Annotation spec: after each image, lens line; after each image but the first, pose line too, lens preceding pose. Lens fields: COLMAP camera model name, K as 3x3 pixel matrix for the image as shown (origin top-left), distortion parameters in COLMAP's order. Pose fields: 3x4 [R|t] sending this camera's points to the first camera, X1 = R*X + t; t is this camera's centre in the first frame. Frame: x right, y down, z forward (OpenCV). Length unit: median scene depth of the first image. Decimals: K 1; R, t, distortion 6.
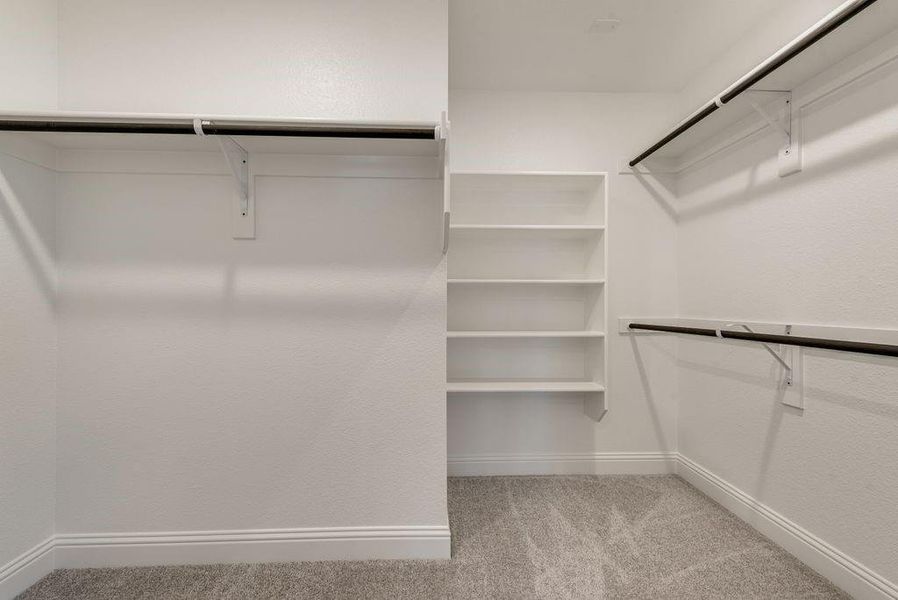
lens RADIAL K [[353.1, 0, 448.3], [0, 353.1, 304.1], [0, 0, 1]] dist [0.017888, -0.007242]
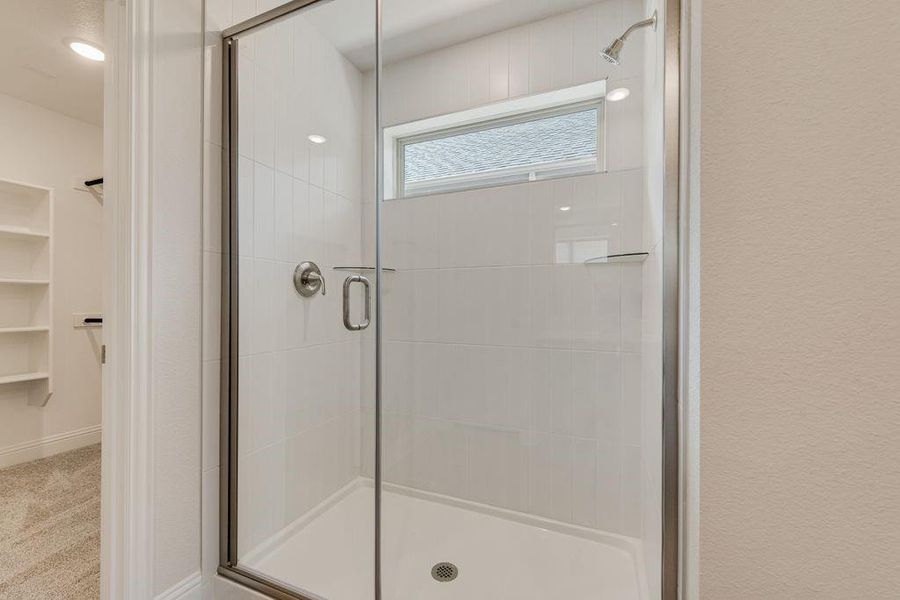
lens RADIAL K [[353.9, 0, 449.3], [0, 353.9, 304.1], [0, 0, 1]] dist [0.017888, -0.007242]
pose [[0.411690, 0.000836, 0.911324, -0.081041], [-0.003930, 0.999992, 0.000858, 0.001108], [-0.911316, -0.003934, 0.411690, -0.643876]]
